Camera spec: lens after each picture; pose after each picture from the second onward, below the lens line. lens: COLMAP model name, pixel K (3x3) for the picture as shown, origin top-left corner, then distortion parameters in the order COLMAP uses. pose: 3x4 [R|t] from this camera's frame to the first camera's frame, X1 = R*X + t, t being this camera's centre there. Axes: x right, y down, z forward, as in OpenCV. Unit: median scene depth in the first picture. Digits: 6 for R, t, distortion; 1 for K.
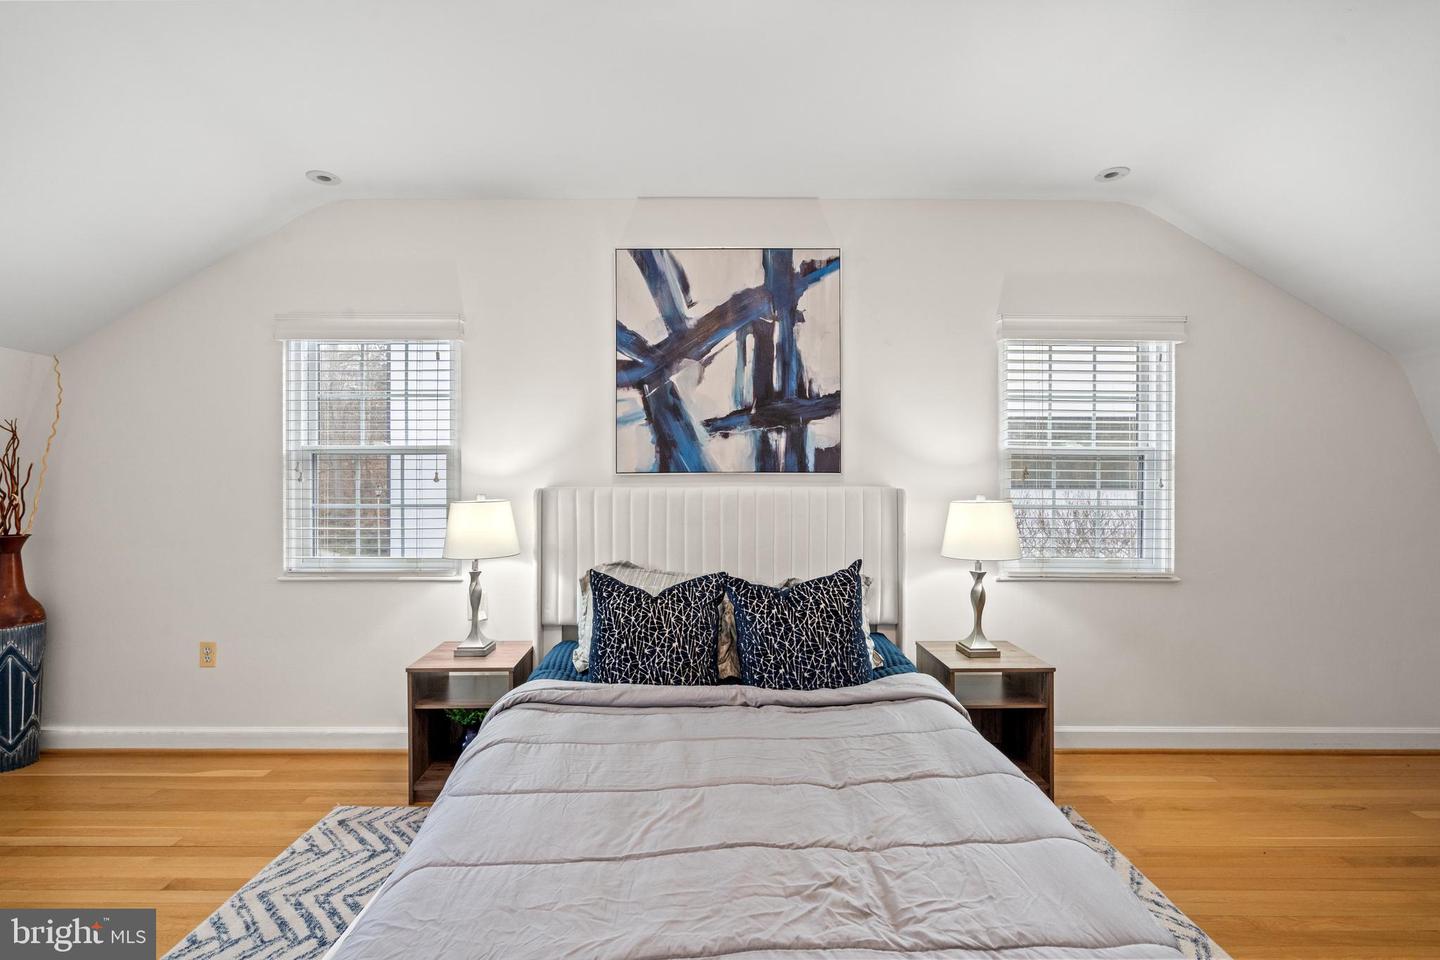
lens RADIAL K [[648.0, 0, 711.6], [0, 648.0, 485.7], [0, 0, 1]] dist [-0.010340, 0.003240]
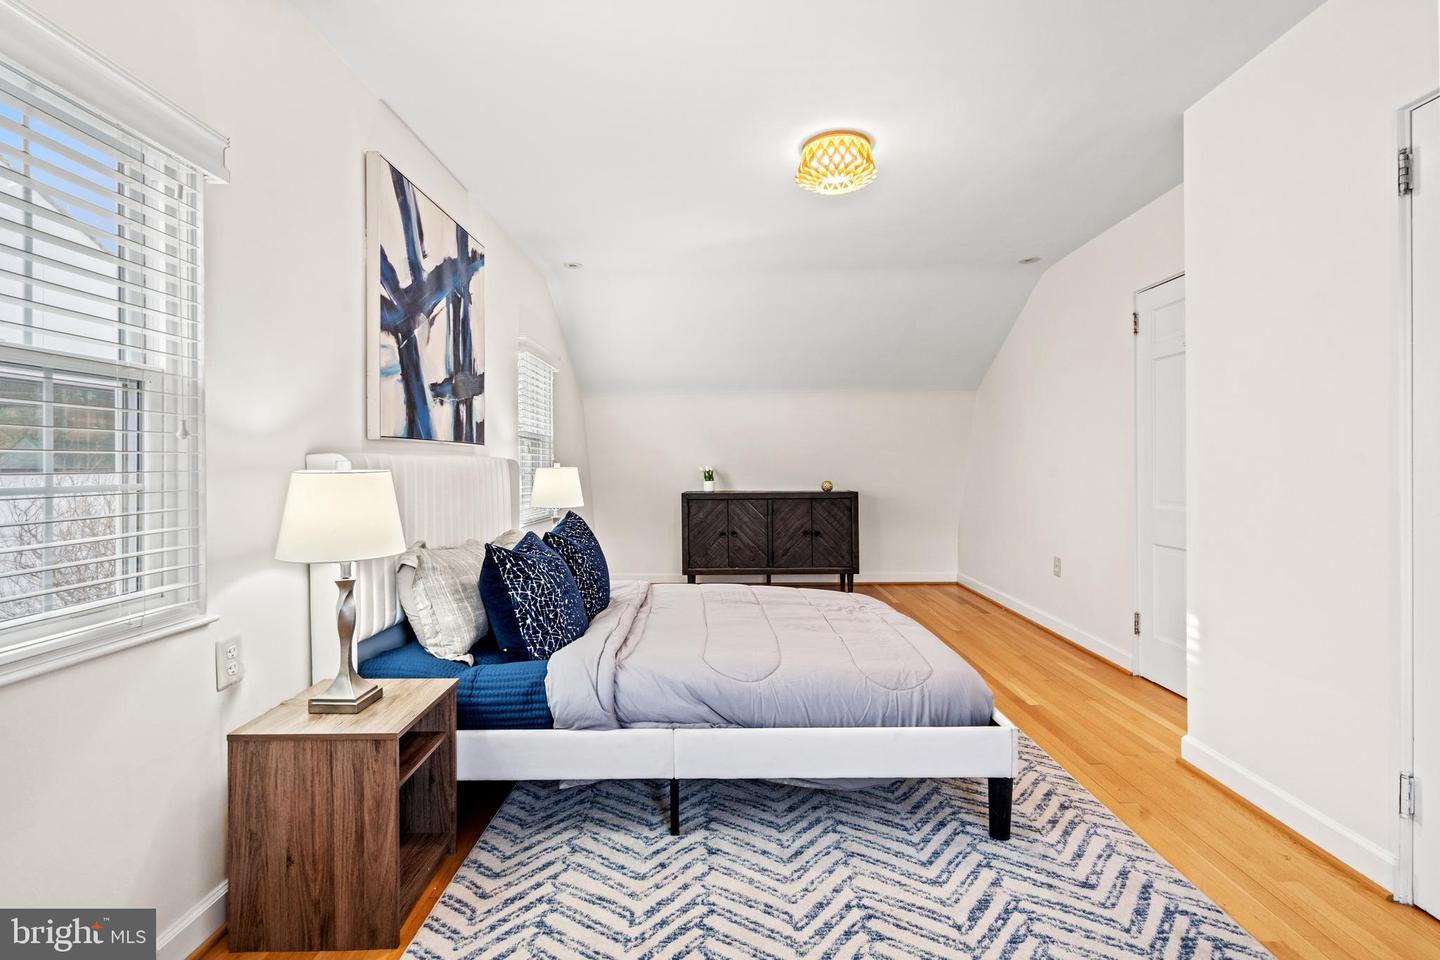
lens RADIAL K [[648.0, 0, 719.4], [0, 648.0, 470.8], [0, 0, 1]] dist [-0.010340, 0.003240]
pose [[0.014754, -0.009731, 0.999844, -0.938055], [0.011665, 0.999886, 0.009559, 0.019724], [-0.999823, 0.011522, 0.014866, 0.574374]]
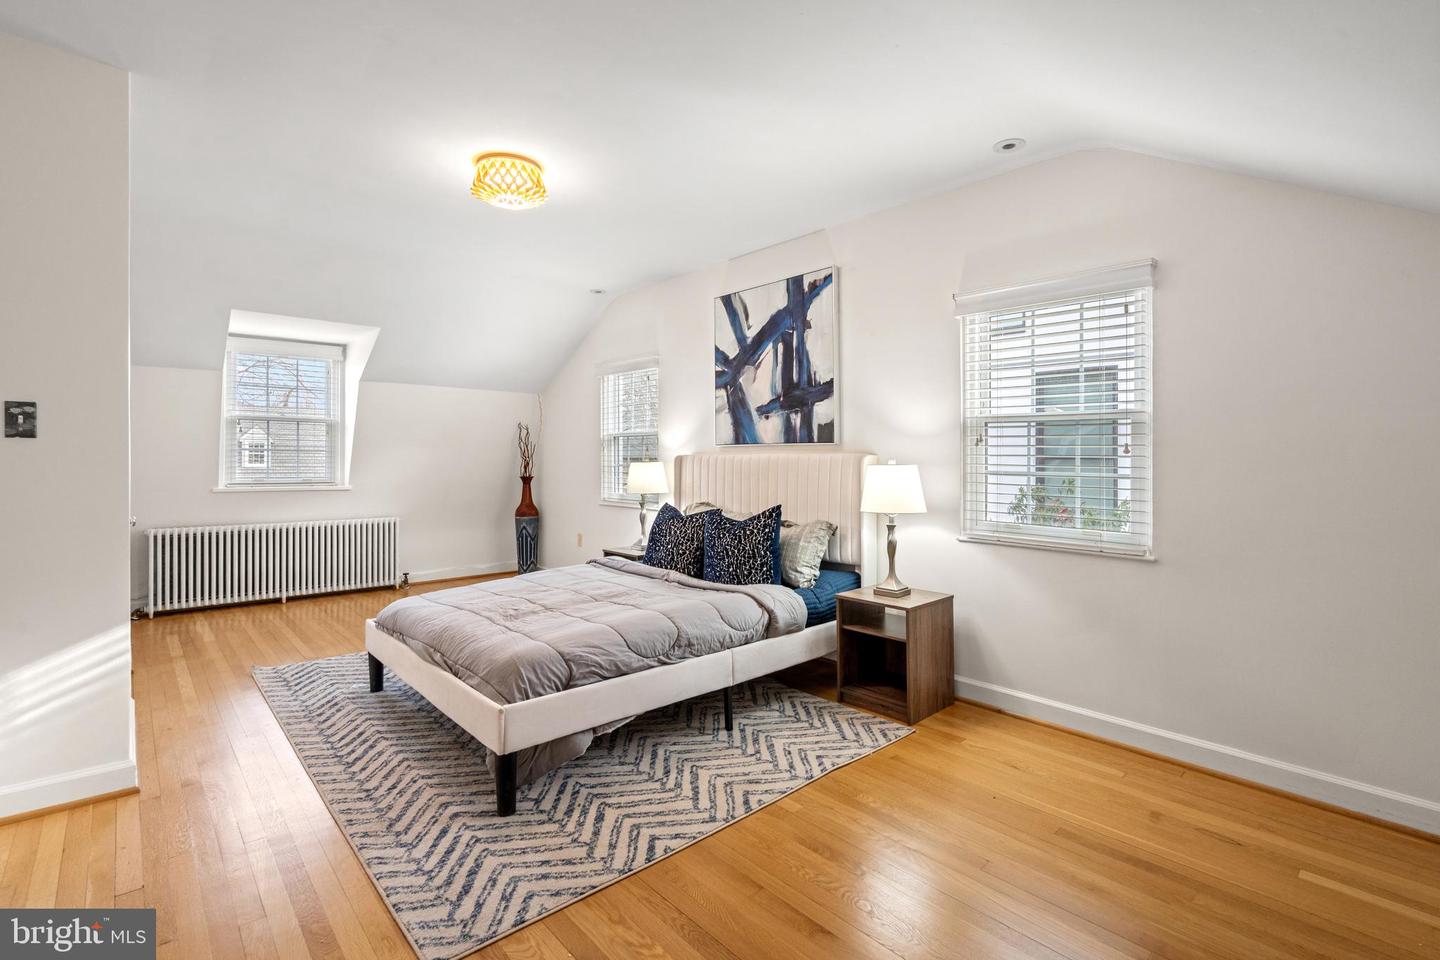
lens RADIAL K [[648.0, 0, 711.3], [0, 648.0, 474.6], [0, 0, 1]] dist [-0.010340, 0.003240]
pose [[0.669383, 0.020923, -0.742623, 0.988175], [-0.006335, 0.999728, 0.022456, 0.015469], [0.742891, -0.010327, 0.669333, -0.031905]]
